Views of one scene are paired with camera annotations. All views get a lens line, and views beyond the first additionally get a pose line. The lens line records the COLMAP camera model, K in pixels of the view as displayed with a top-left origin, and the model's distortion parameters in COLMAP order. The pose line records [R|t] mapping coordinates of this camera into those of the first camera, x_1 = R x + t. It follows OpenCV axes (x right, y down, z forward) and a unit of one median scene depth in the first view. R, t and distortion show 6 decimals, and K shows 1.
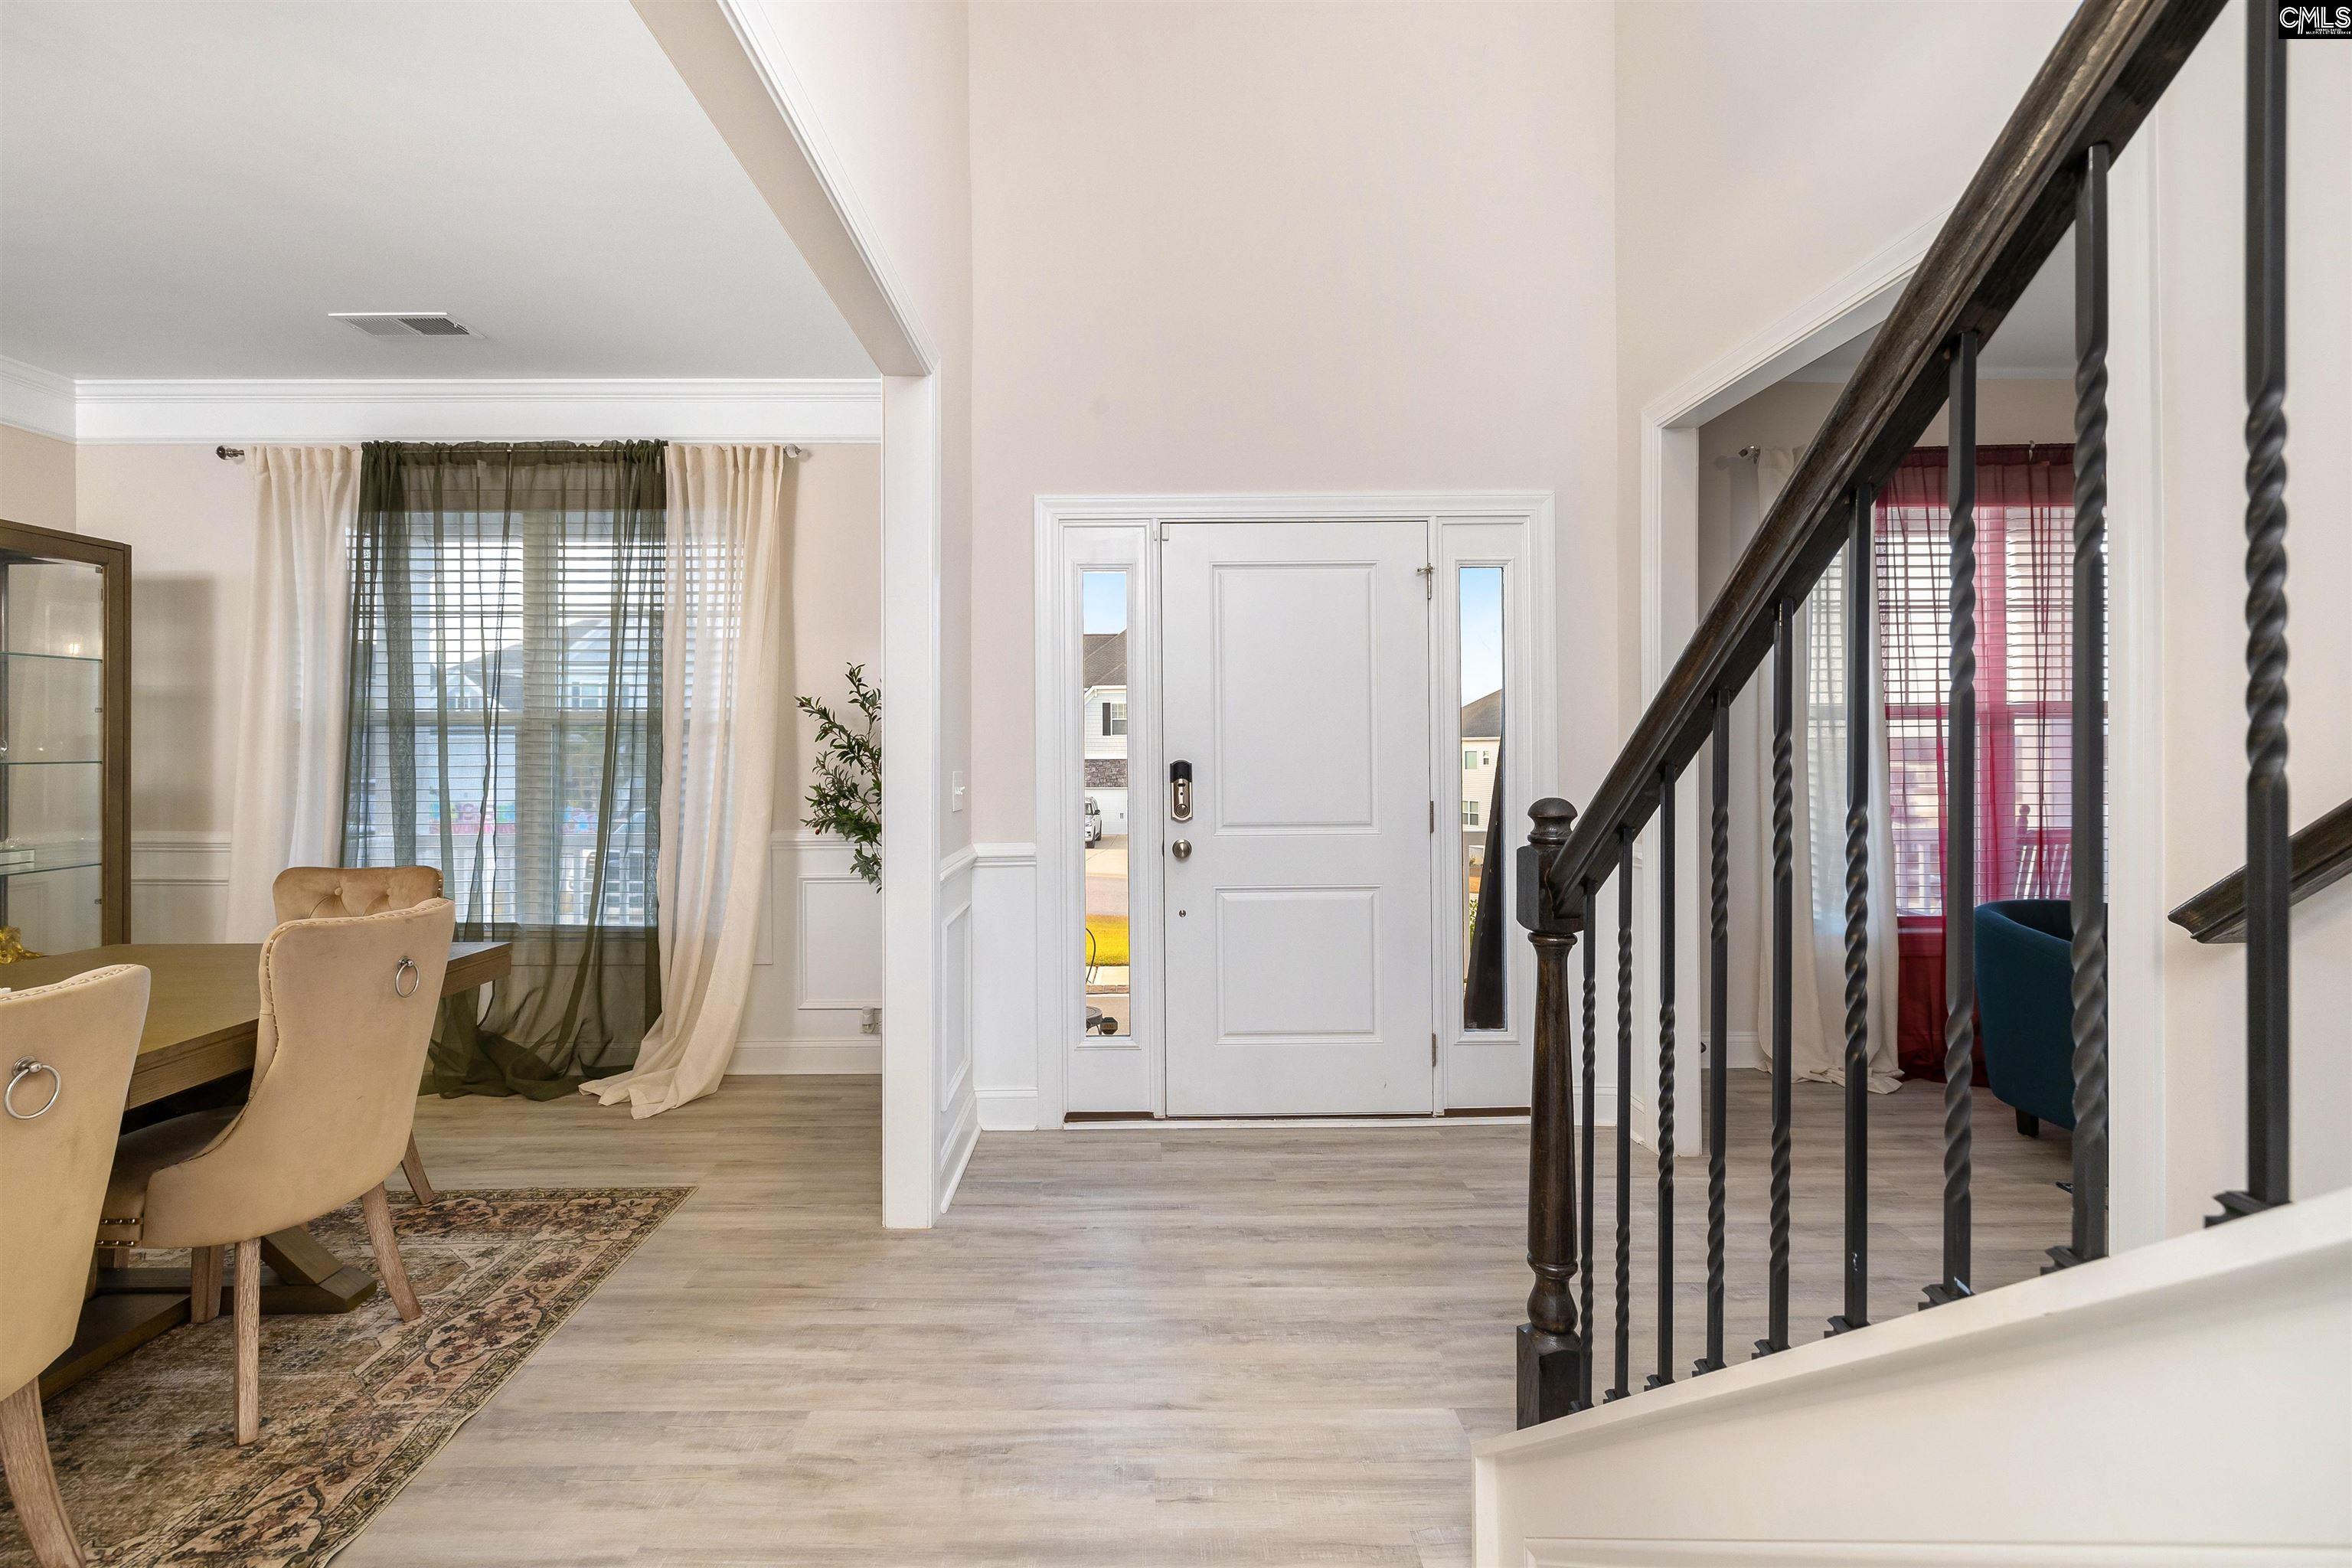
lens RADIAL K [[1022.2, 0, 1148.8], [0, 1022.2, 755.9], [0, 0, 1]] dist [0.013800, -0.001699]
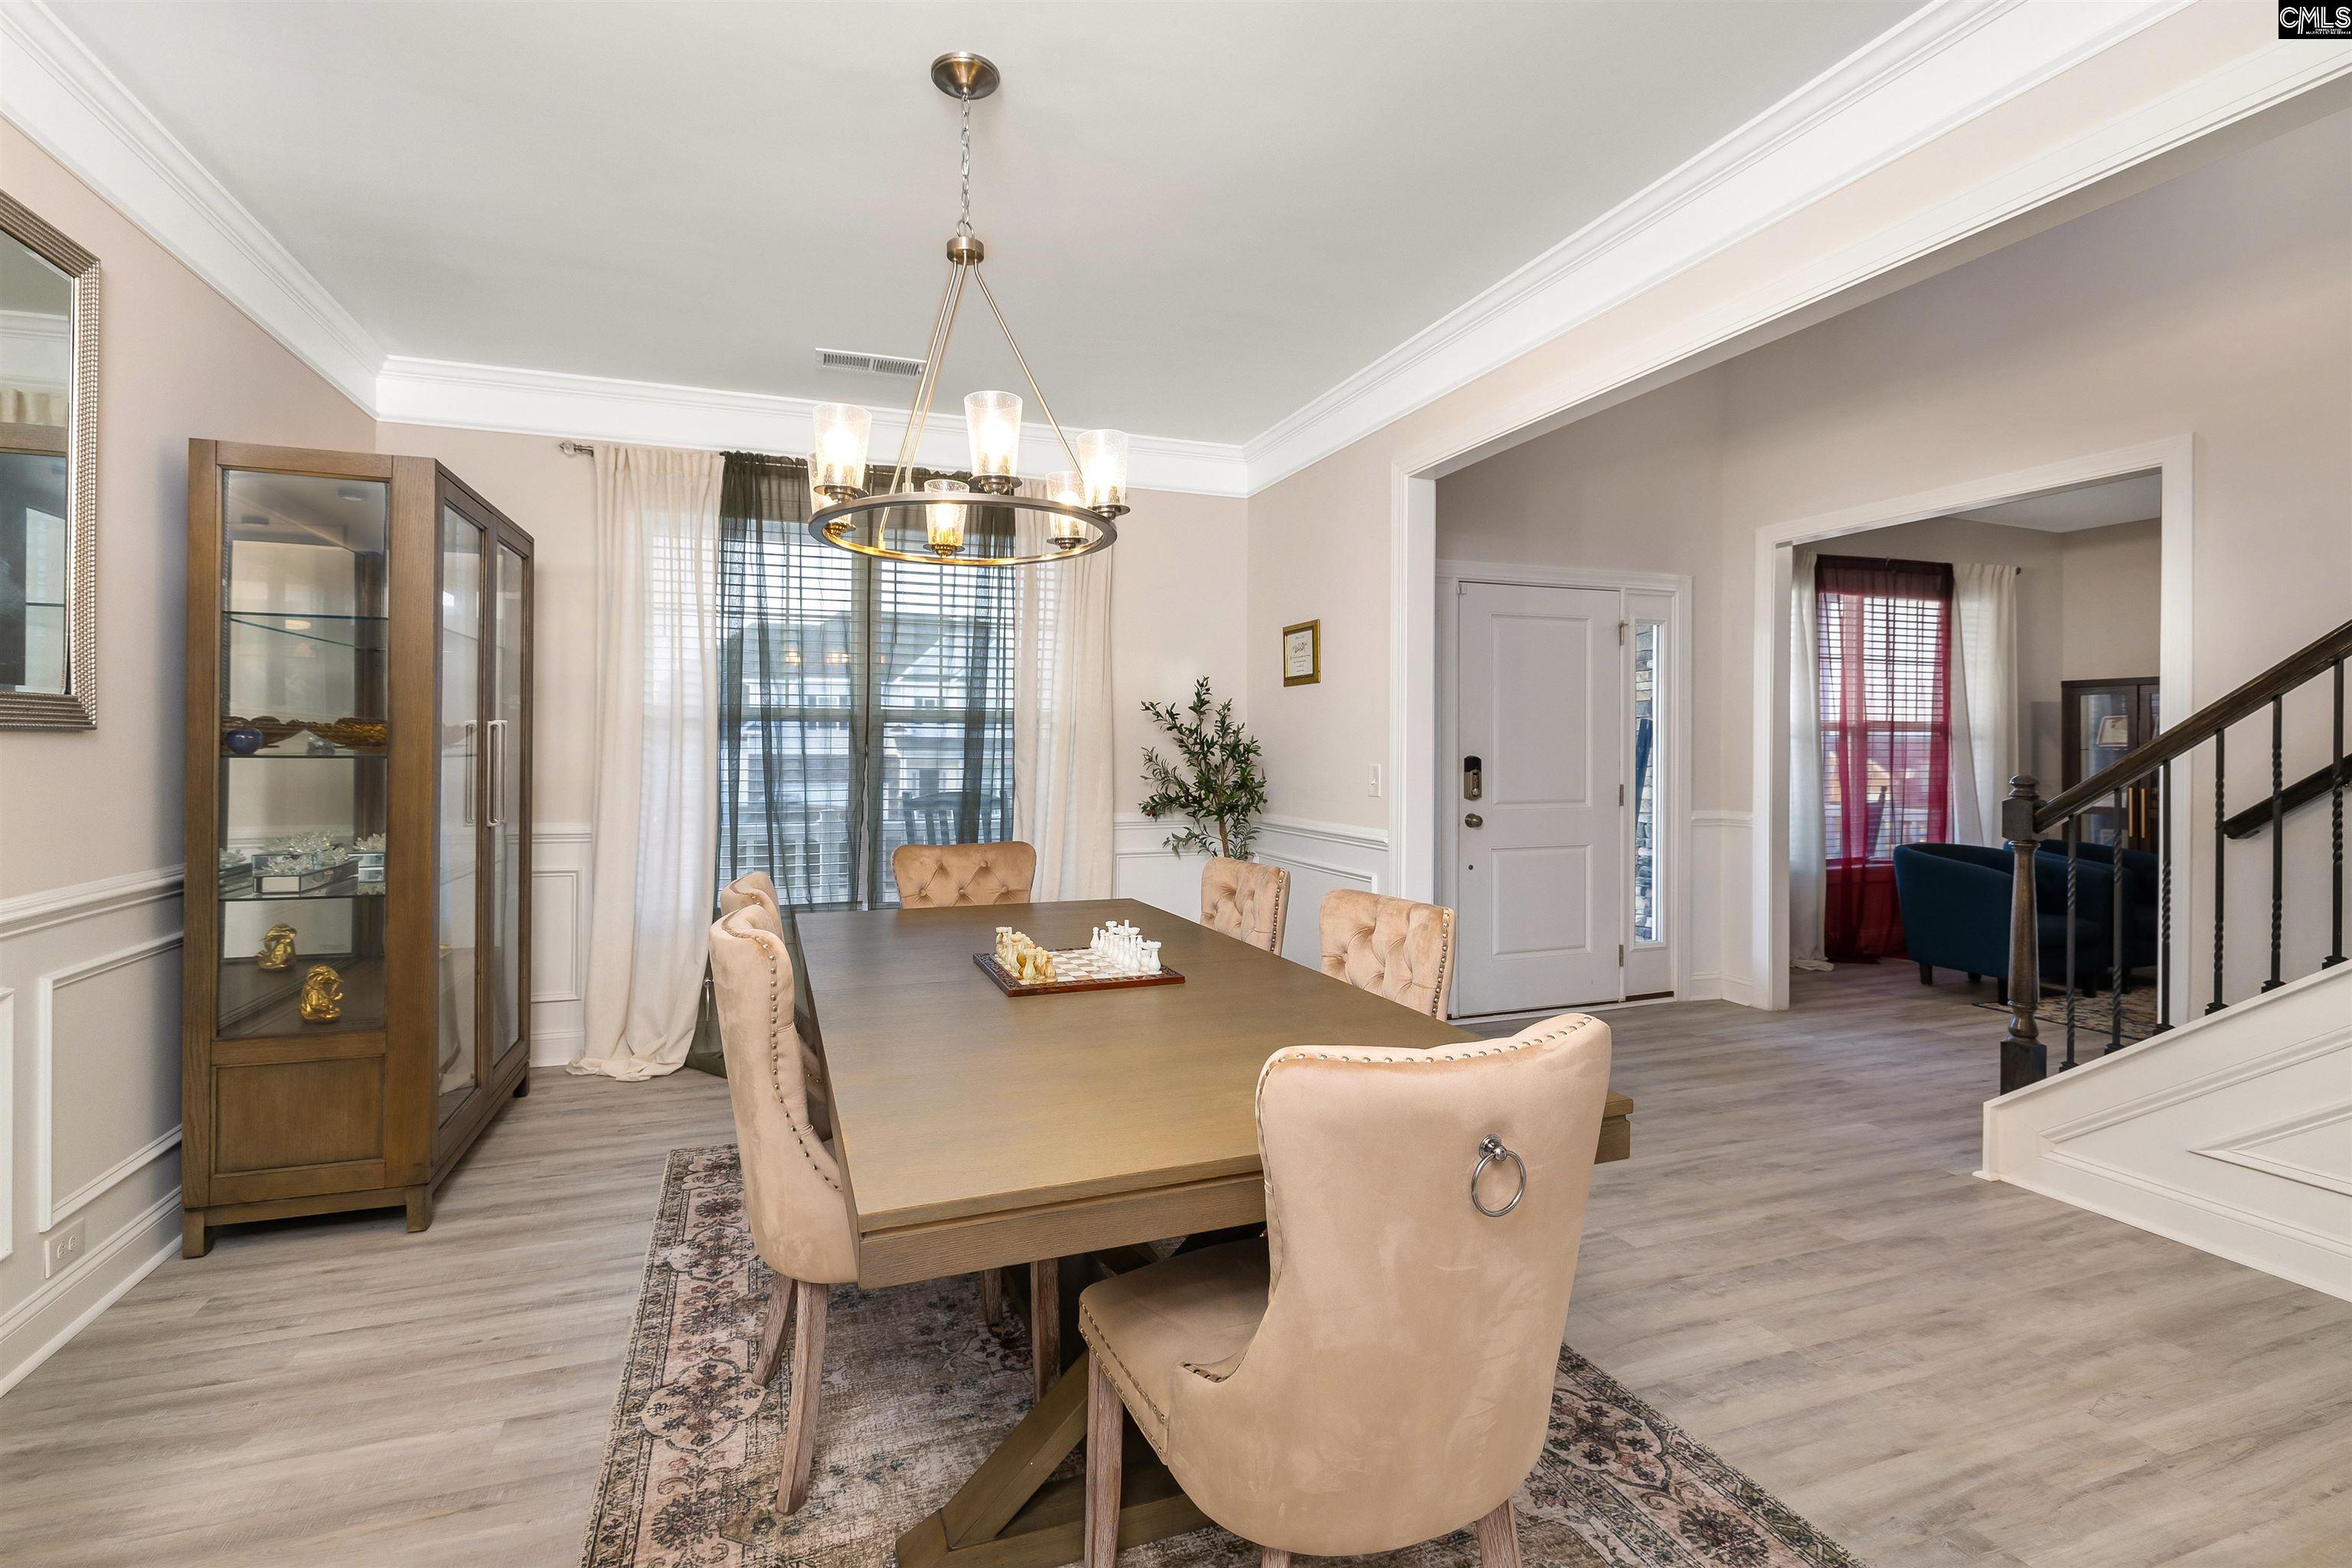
lens RADIAL K [[1022.2, 0, 1144.6], [0, 1022.2, 765.9], [0, 0, 1]] dist [0.013800, -0.001699]
pose [[0.948148, -0.001479, 0.317827, -0.799355], [-0.003509, 0.999880, 0.015120, -0.000840], [-0.317811, -0.015451, 0.948028, -0.152790]]
